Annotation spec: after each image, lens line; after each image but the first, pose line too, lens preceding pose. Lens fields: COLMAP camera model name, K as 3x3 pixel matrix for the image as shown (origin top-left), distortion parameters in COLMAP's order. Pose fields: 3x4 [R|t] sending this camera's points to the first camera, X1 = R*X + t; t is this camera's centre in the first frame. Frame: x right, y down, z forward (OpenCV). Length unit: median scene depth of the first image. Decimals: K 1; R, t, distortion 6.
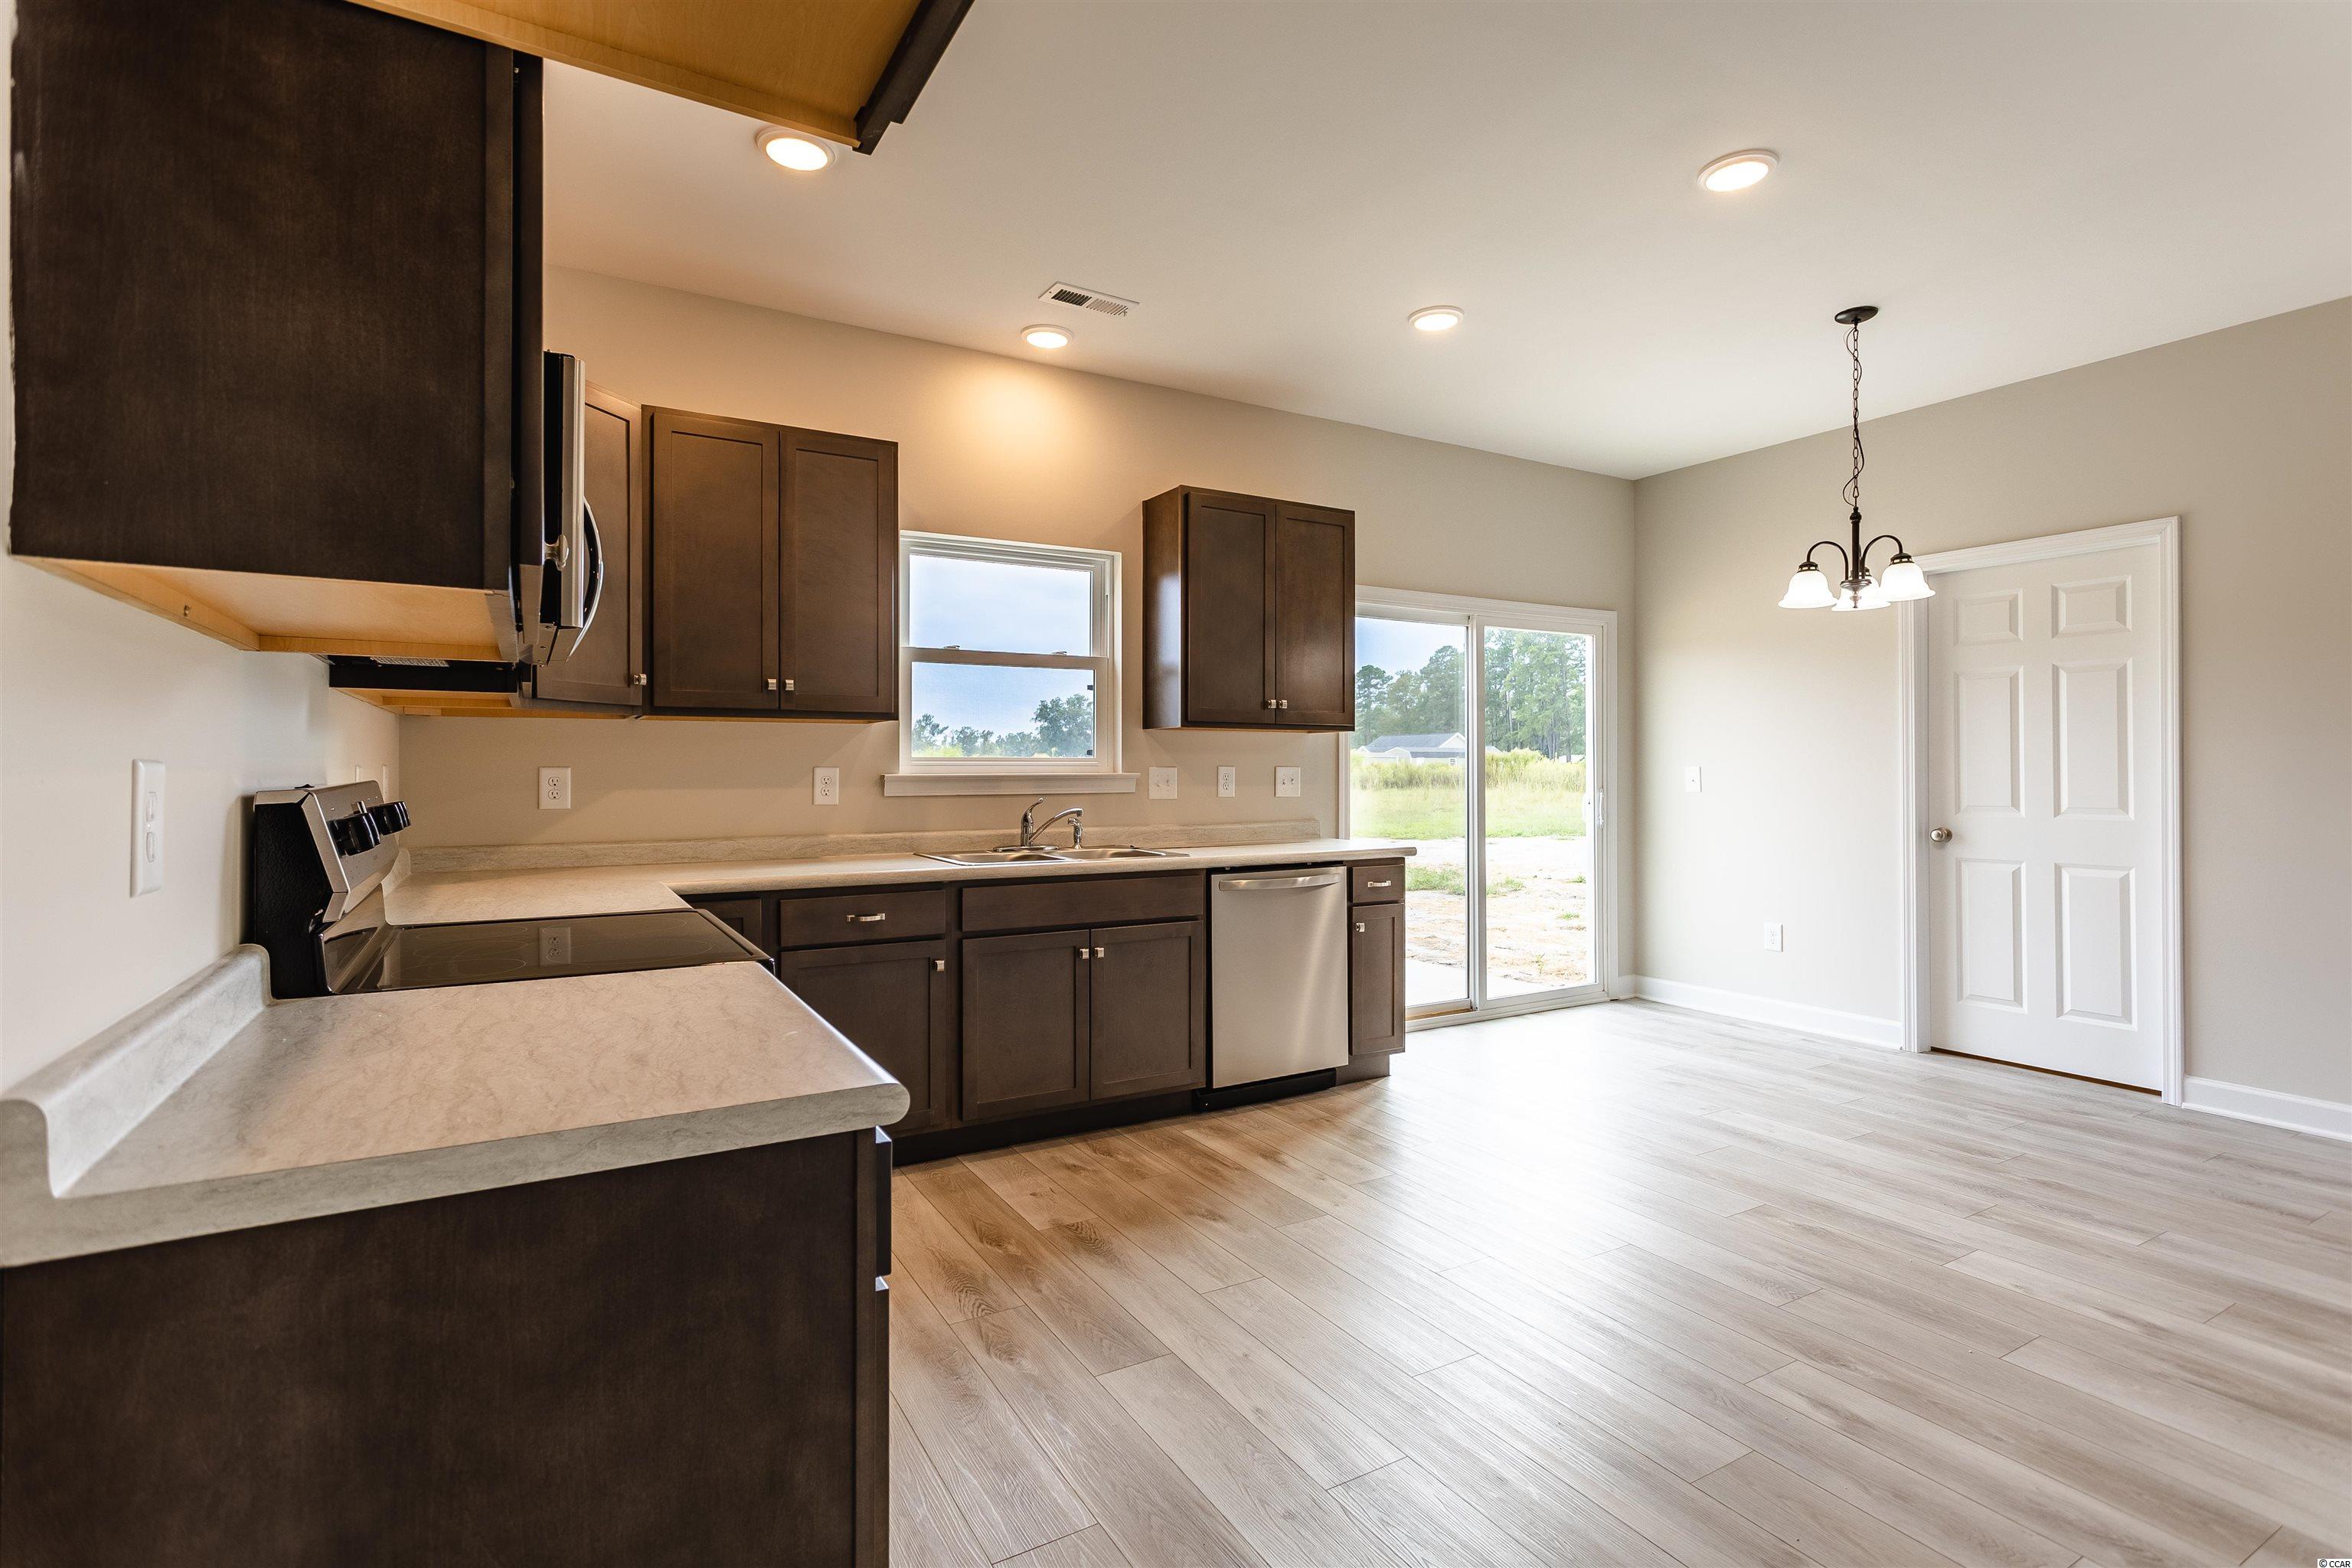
lens RADIAL K [[1114.5, 0, 1175.2], [0, 1114.5, 766.3], [0, 0, 1]] dist [-0.000112, 0.001914]
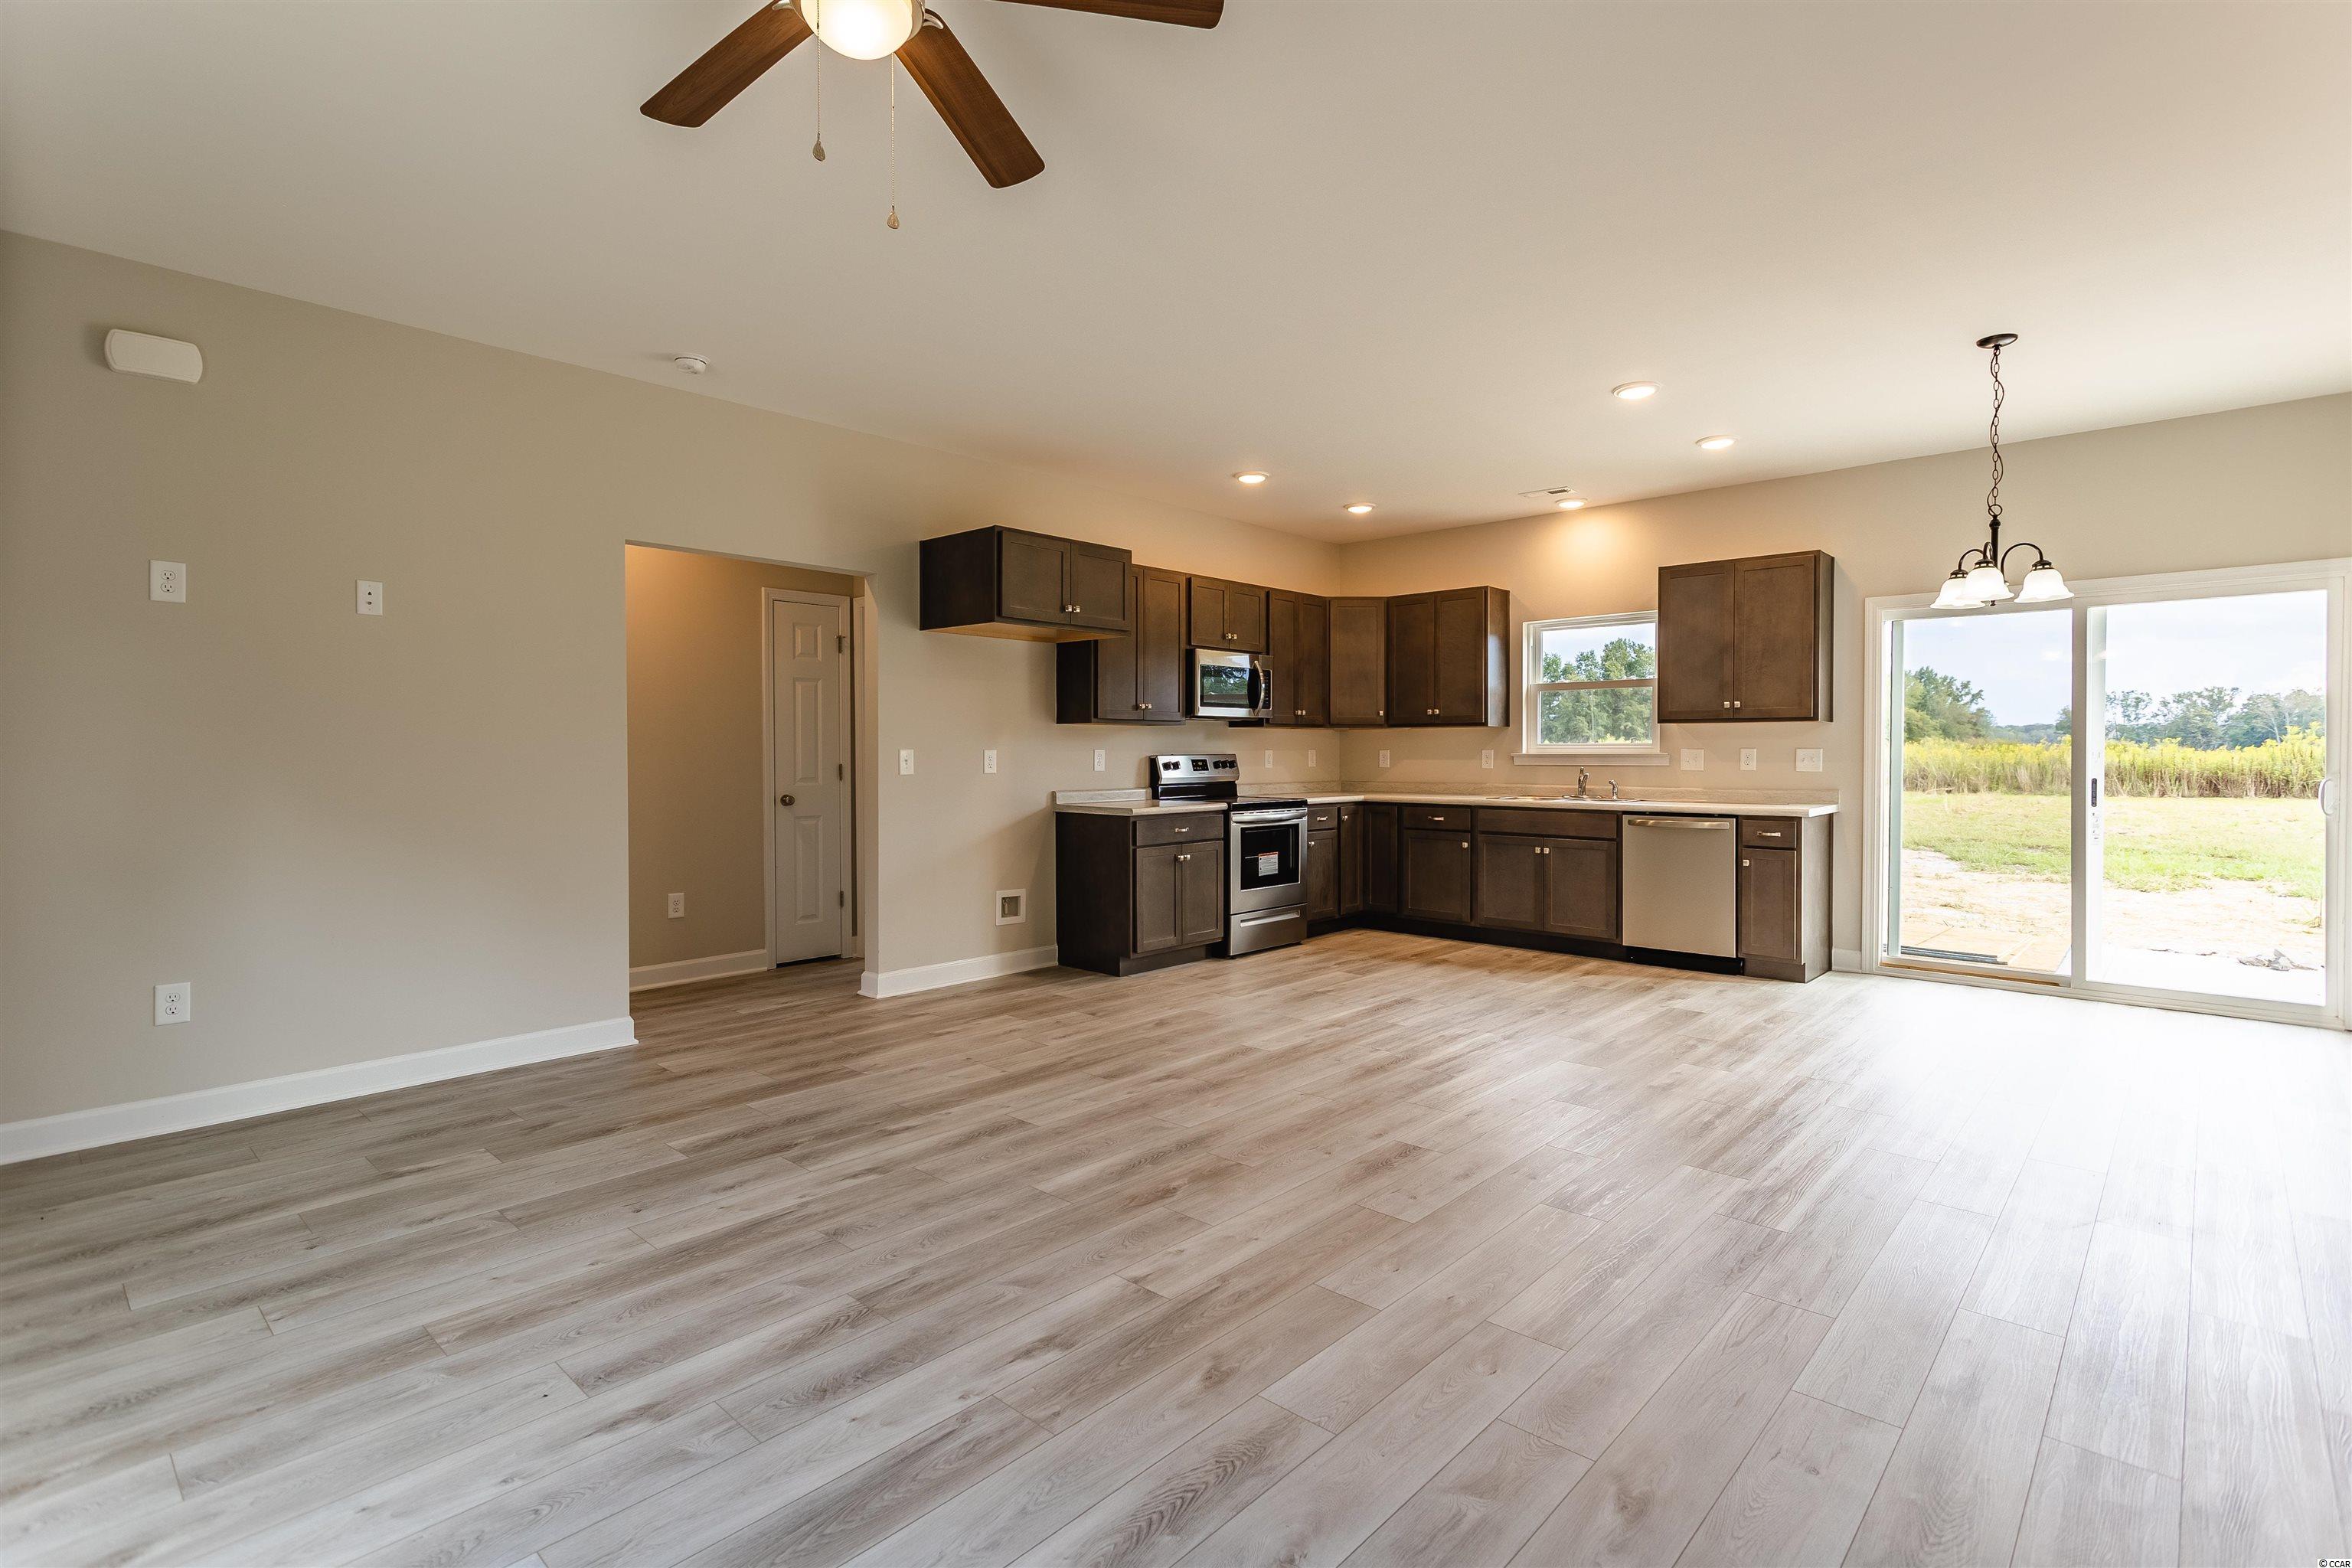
lens RADIAL K [[1114.5, 0, 1175.2], [0, 1114.5, 766.3], [0, 0, 1]] dist [-0.000112, 0.001914]
pose [[0.289123, 0.013610, -0.957195, 1.421987], [0.003220, 0.999879, 0.015190, -0.001122], [0.957287, -0.007474, 0.289044, -0.103962]]
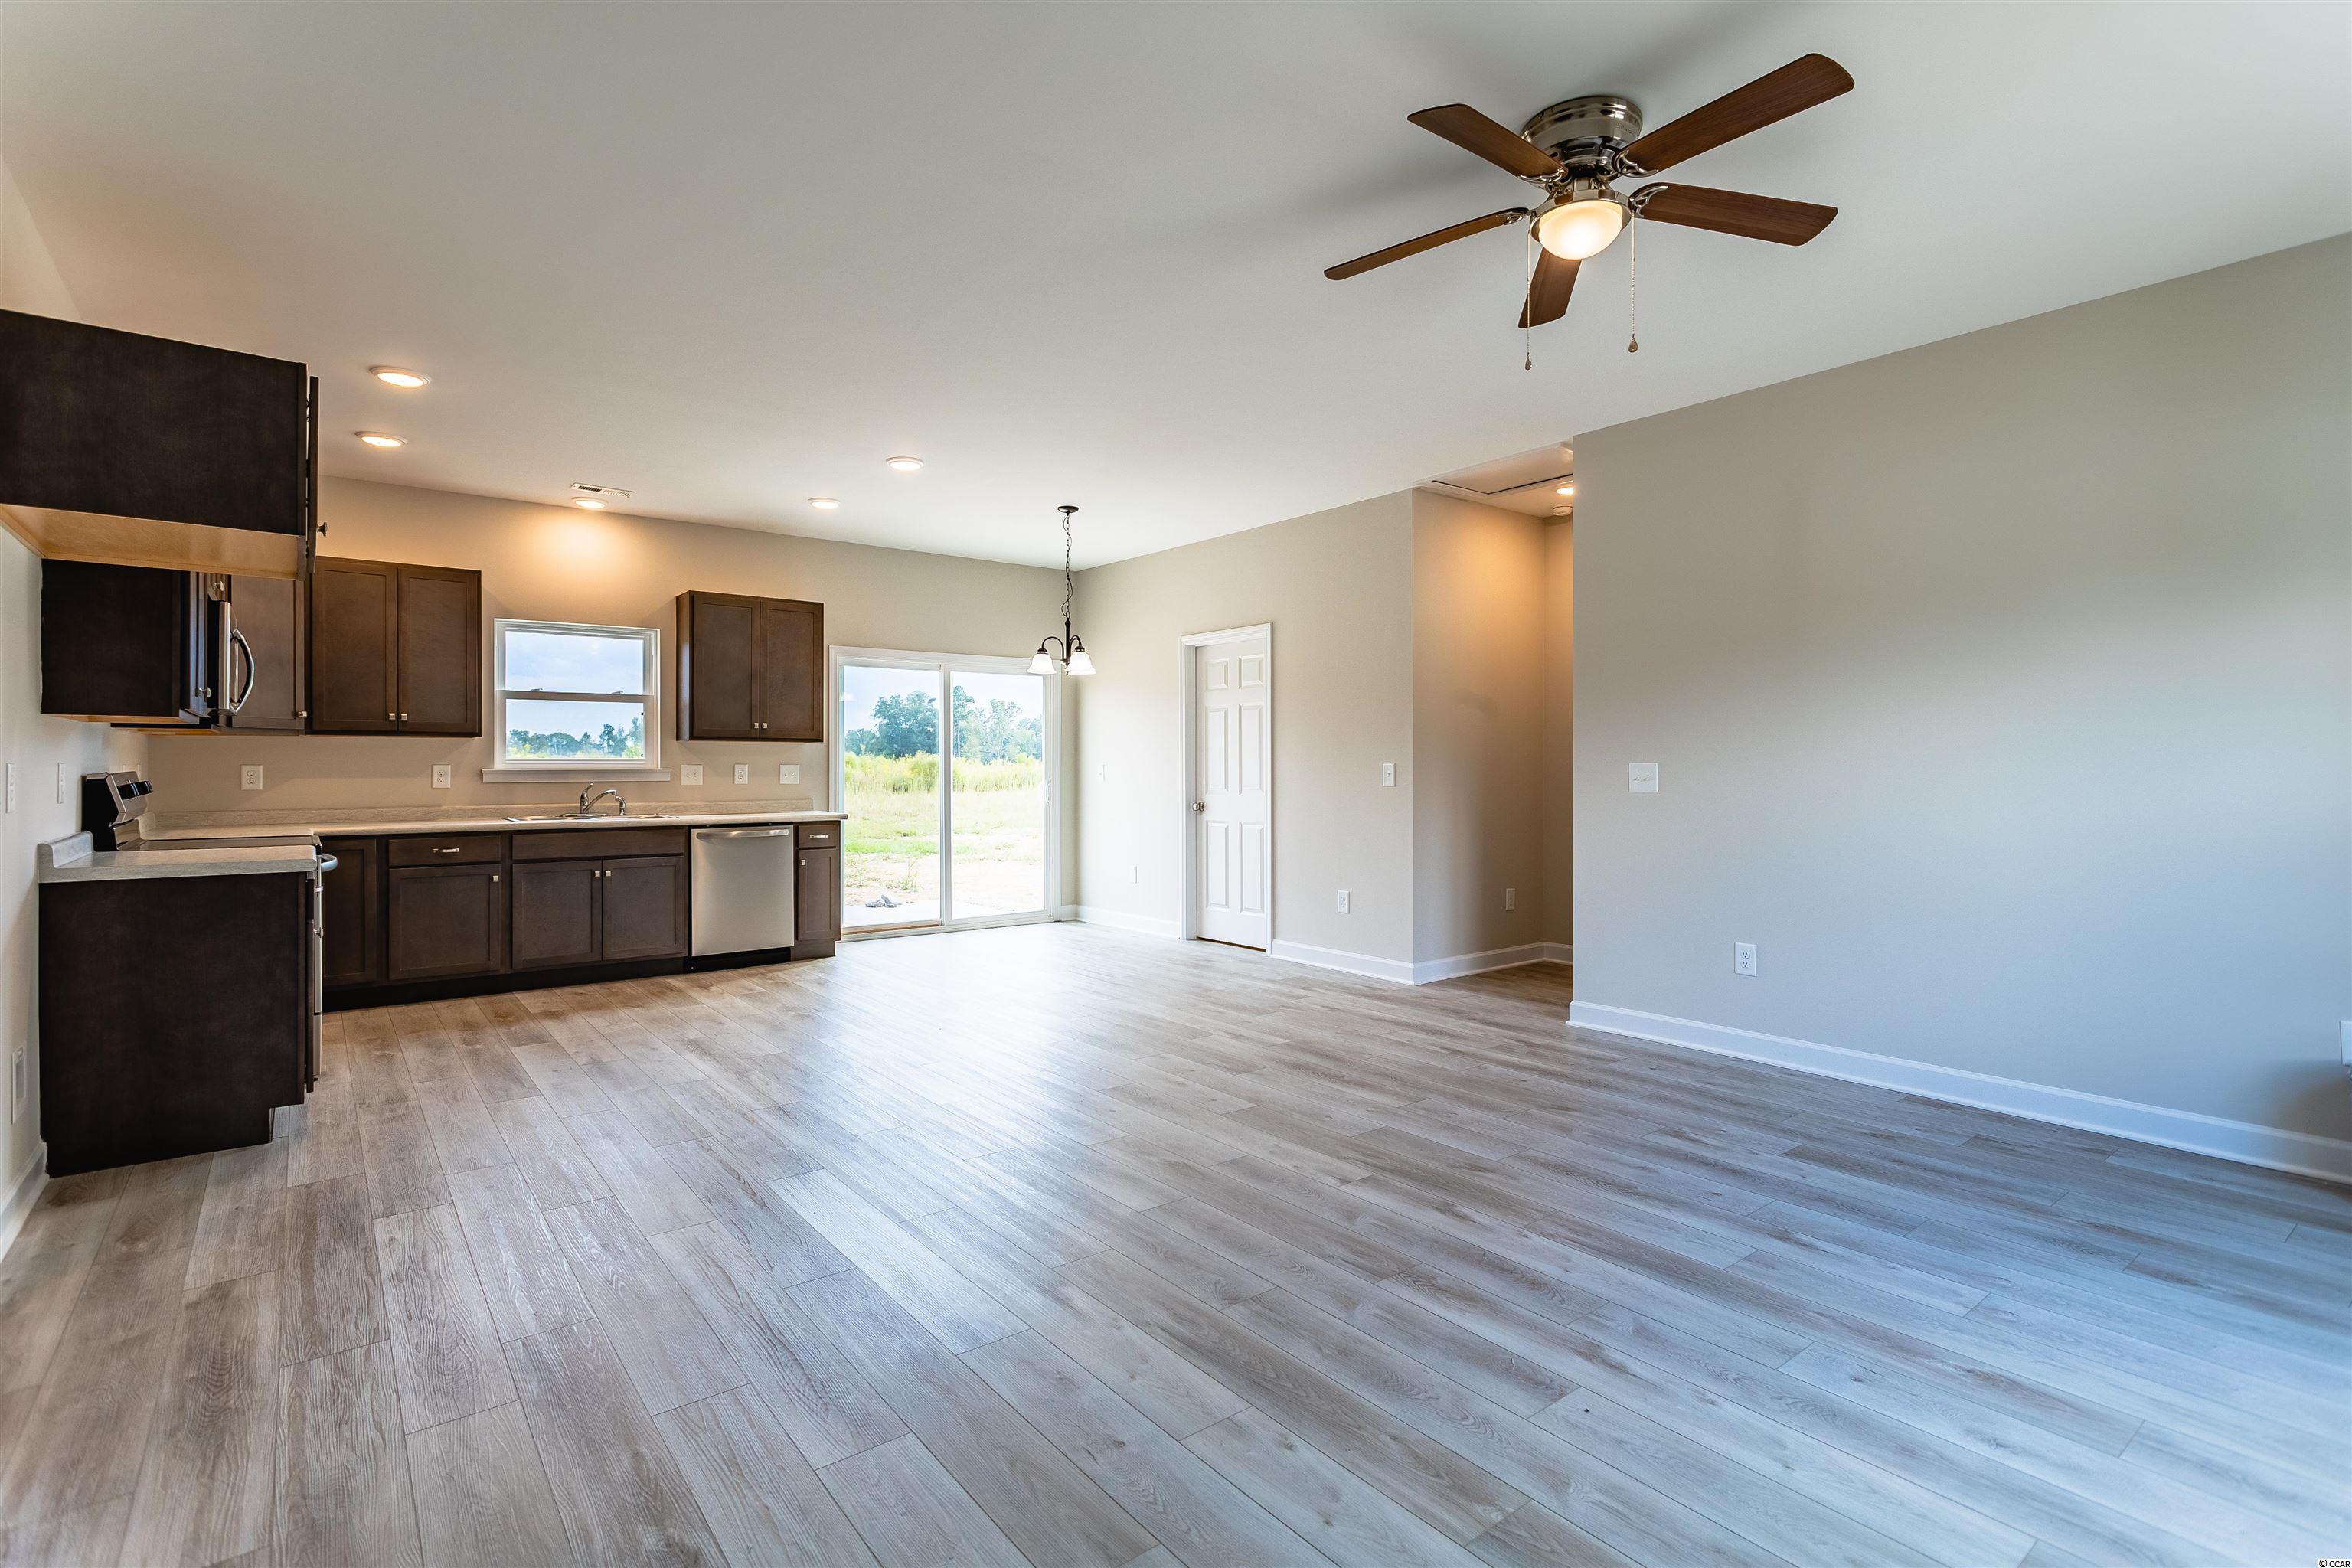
lens RADIAL K [[1114.5, 0, 1175.2], [0, 1114.5, 766.3], [0, 0, 1]] dist [-0.000112, 0.001914]
pose [[0.990995, 0.000148, 0.133900, 0.533221], [-0.000407, 0.999998, 0.001905, -0.000599], [-0.133900, -0.001942, 0.990993, -0.761515]]
